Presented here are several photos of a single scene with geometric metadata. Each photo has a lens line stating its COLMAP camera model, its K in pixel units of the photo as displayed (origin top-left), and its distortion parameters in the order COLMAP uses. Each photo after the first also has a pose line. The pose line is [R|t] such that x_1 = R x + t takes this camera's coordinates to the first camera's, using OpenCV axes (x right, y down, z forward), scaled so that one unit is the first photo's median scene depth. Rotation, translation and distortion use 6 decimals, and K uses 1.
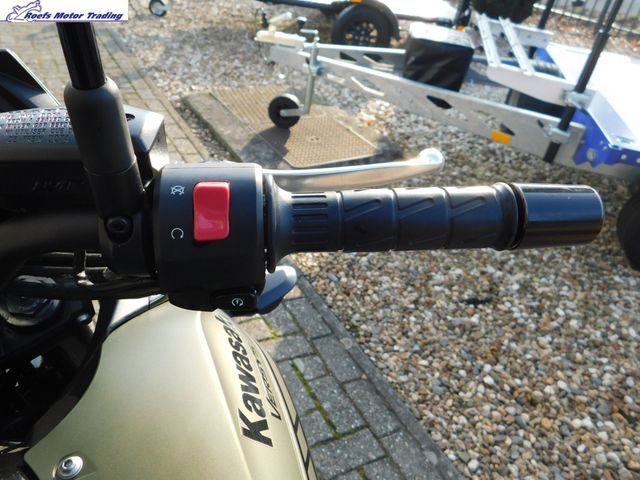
lens RADIAL K [[520.0, 0, 317.4], [0, 520.0, 240.7], [0, 0, 1]] dist [-0.004554, 0.026413]
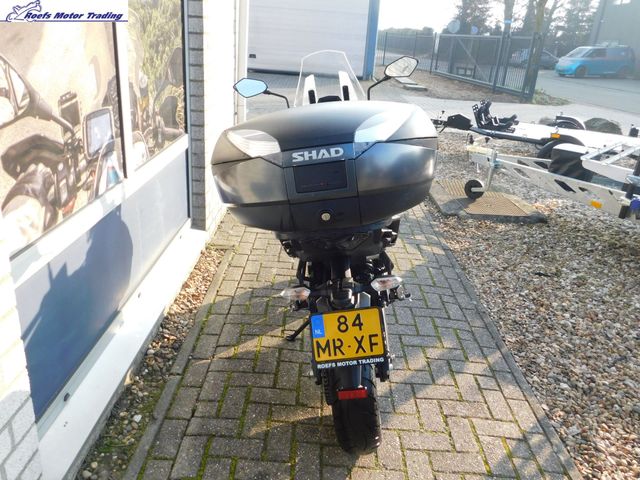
lens RADIAL K [[520.0, 0, 319.1], [0, 520.0, 240.8], [0, 0, 1]] dist [-0.004554, 0.026413]
pose [[0.870639, 0.120885, -0.476838, 0.465656], [-0.243398, 0.948226, -0.204021, 0.544304], [0.427488, 0.293690, 0.854986, -0.880013]]
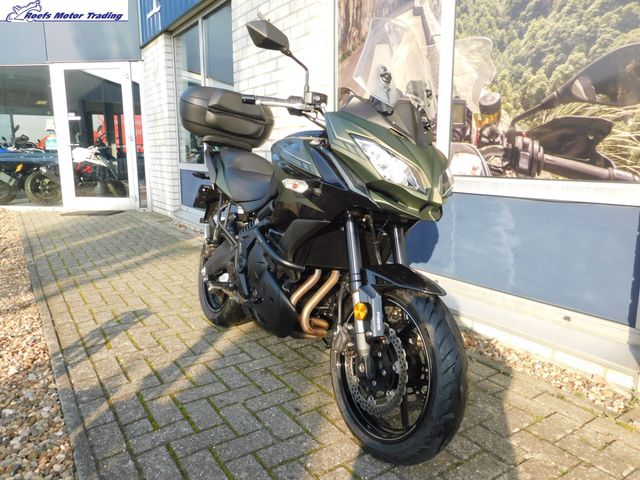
lens RADIAL K [[480.1, 0, 320.8], [0, 480.1, 238.4], [0, 0, 1]] dist [0.002158, 0.007232]
pose [[-0.989140, -0.105365, -0.102473, -0.010181], [-0.146977, 0.710408, 0.688272, -0.427163], [0.000278, 0.695859, -0.718179, 0.890464]]
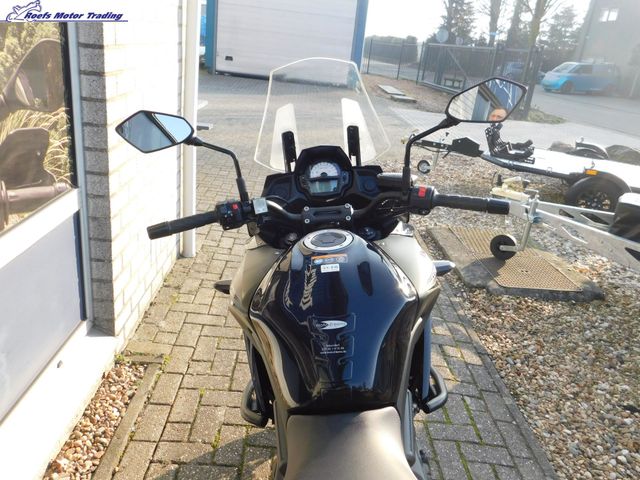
lens RADIAL K [[520.0, 0, 319.9], [0, 520.0, 239.9], [0, 0, 1]] dist [-0.004554, 0.026413]
pose [[0.888240, 0.137301, -0.438381, 0.134537], [-0.256219, 0.940141, -0.224694, 0.197702], [0.381289, 0.311904, 0.870250, -0.414107]]
